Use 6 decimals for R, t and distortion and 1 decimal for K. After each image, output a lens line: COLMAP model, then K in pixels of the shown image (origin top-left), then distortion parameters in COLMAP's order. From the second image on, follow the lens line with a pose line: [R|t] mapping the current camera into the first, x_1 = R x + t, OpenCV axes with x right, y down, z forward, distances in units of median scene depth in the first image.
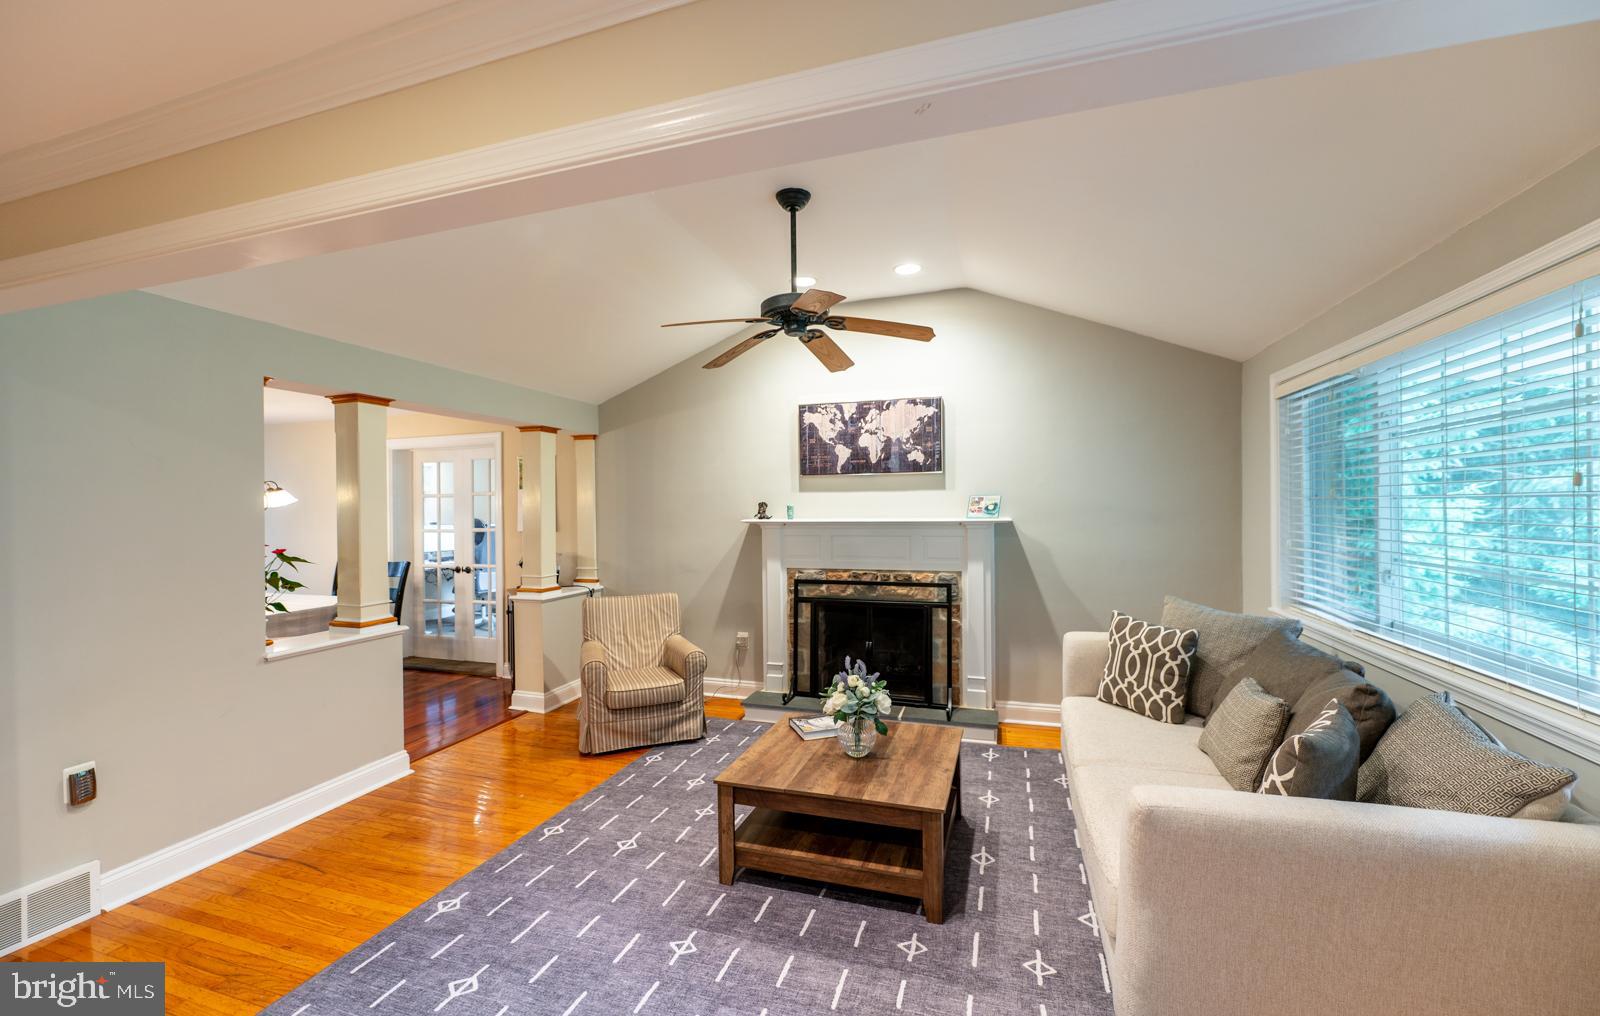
lens RADIAL K [[653.3, 0, 798.5], [0, 653.3, 516.0], [0, 0, 1]] dist [-0.002977, -0.000587]
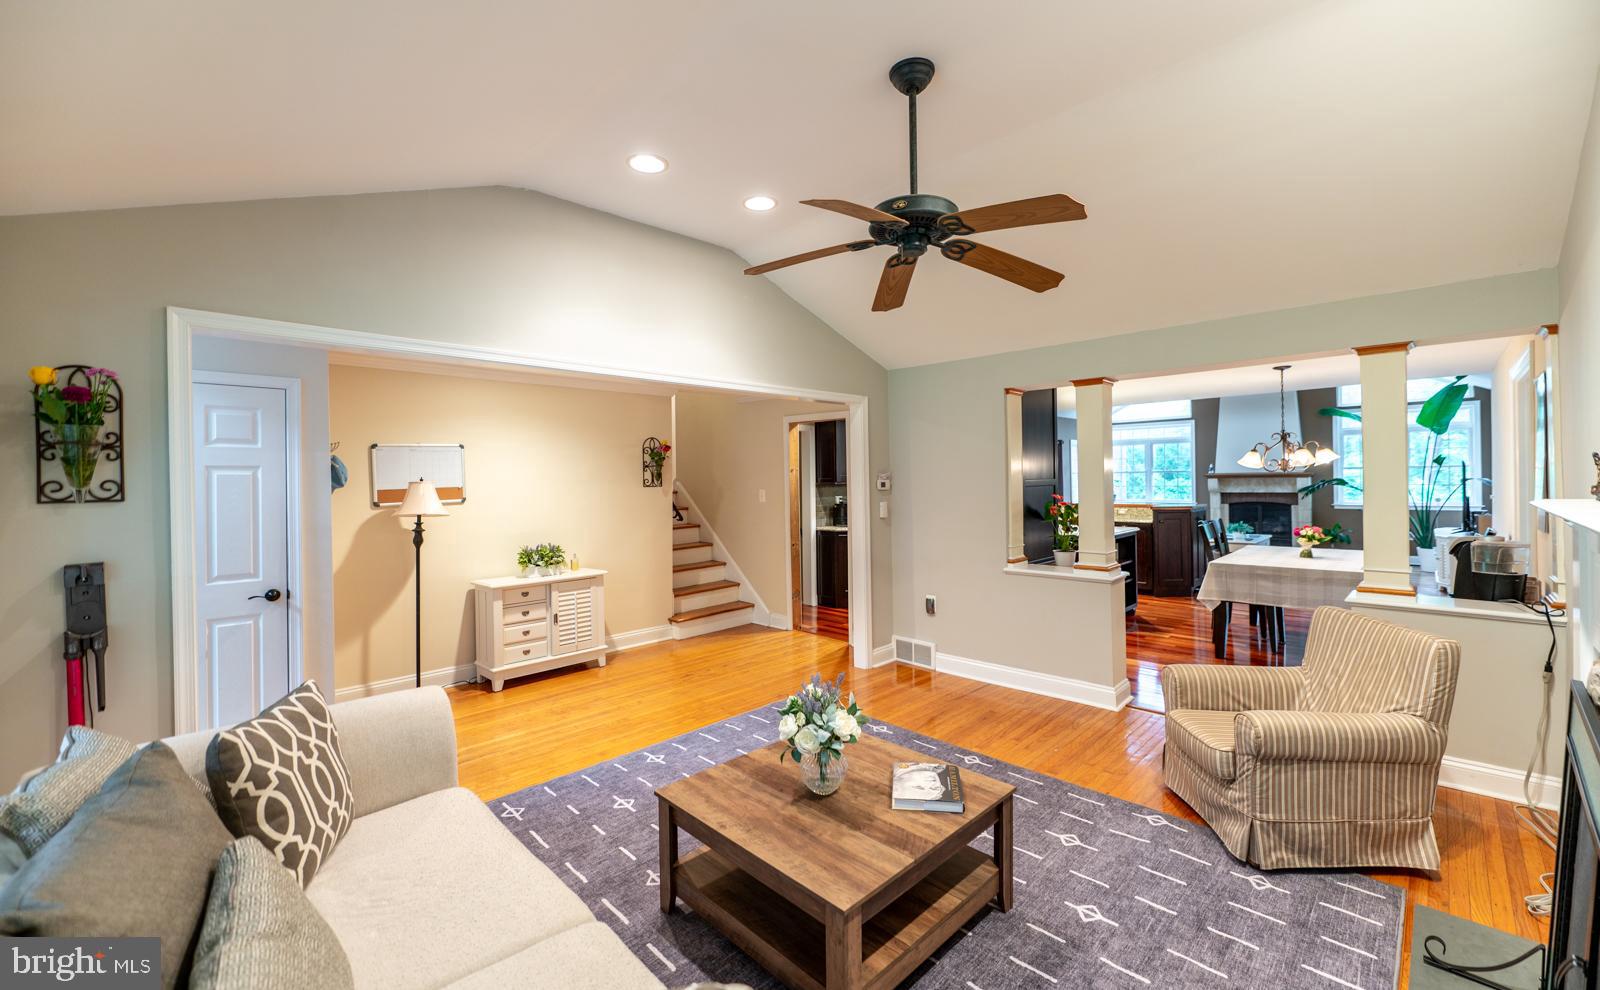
lens RADIAL K [[642.7, 0, 802.2], [0, 642.7, 484.7], [0, 0, 1]] dist [-0.000651, -0.000060]
pose [[-0.458941, 0.027272, -0.888048, 0.491828], [0.012504, 0.999628, 0.024237, -0.018139], [0.888379, 0.000019, -0.459111, 0.831699]]
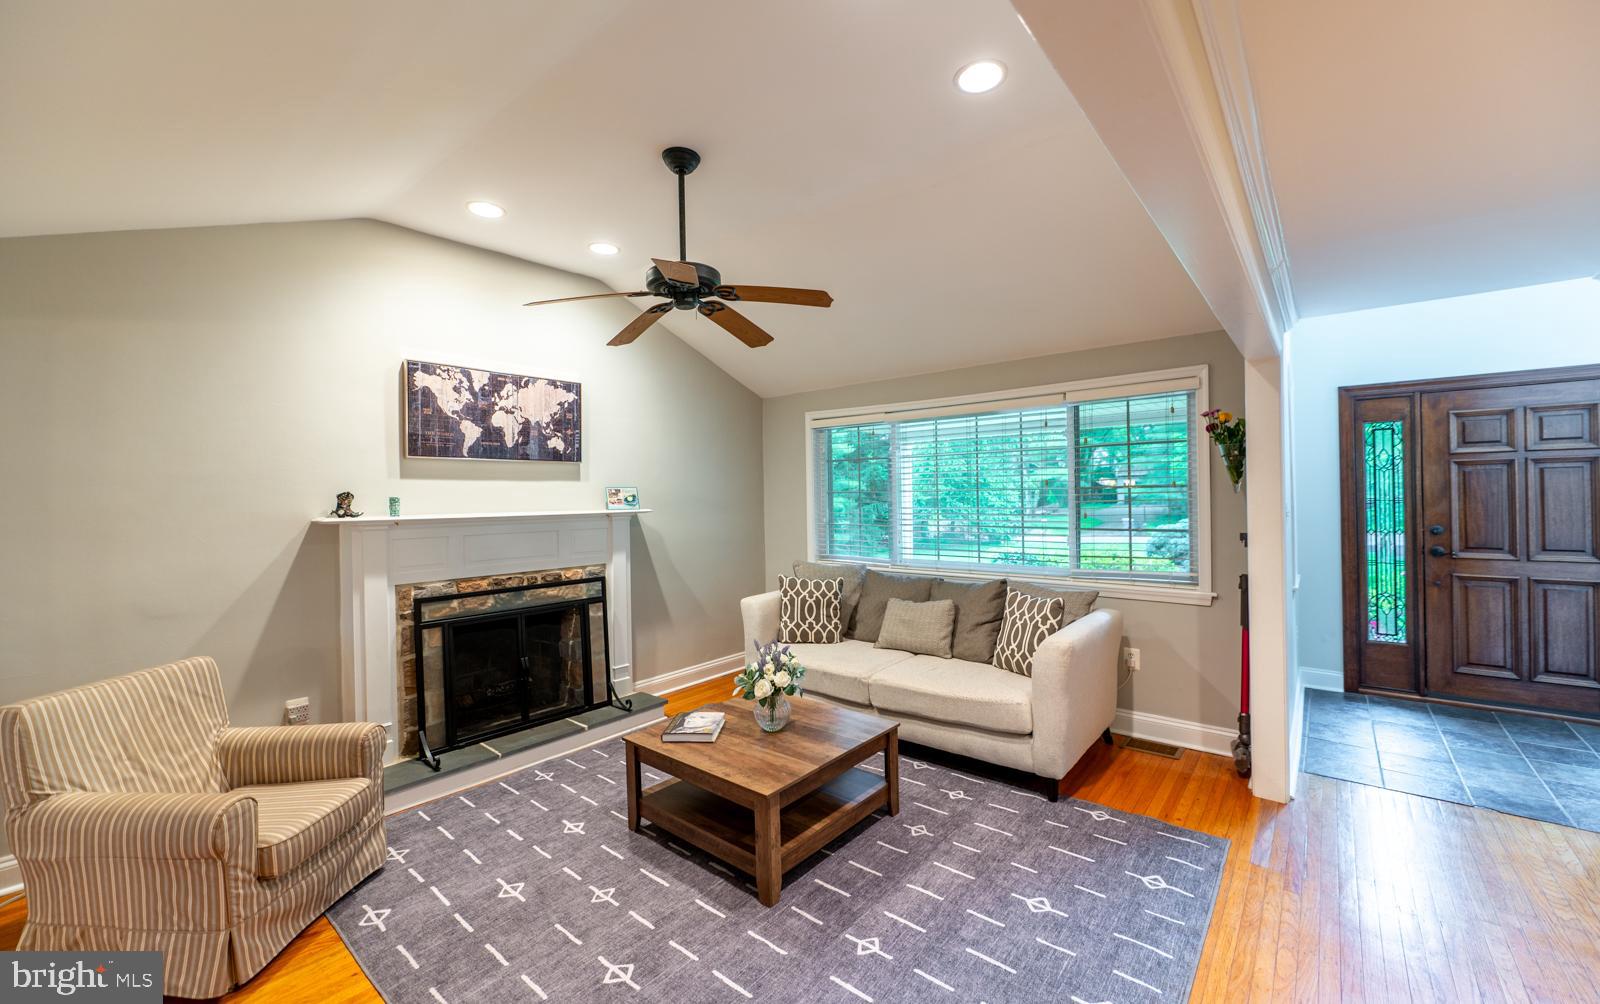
lens RADIAL K [[635.8, 0, 805.0], [0, 635.8, 499.1], [0, 0, 1]] dist [-0.001221, -0.000404]
pose [[0.366267, 0.001510, 0.930509, -0.525557], [0.022868, 0.999682, -0.010624, 0.004000], [-0.930229, 0.025170, 0.366116, 0.351761]]
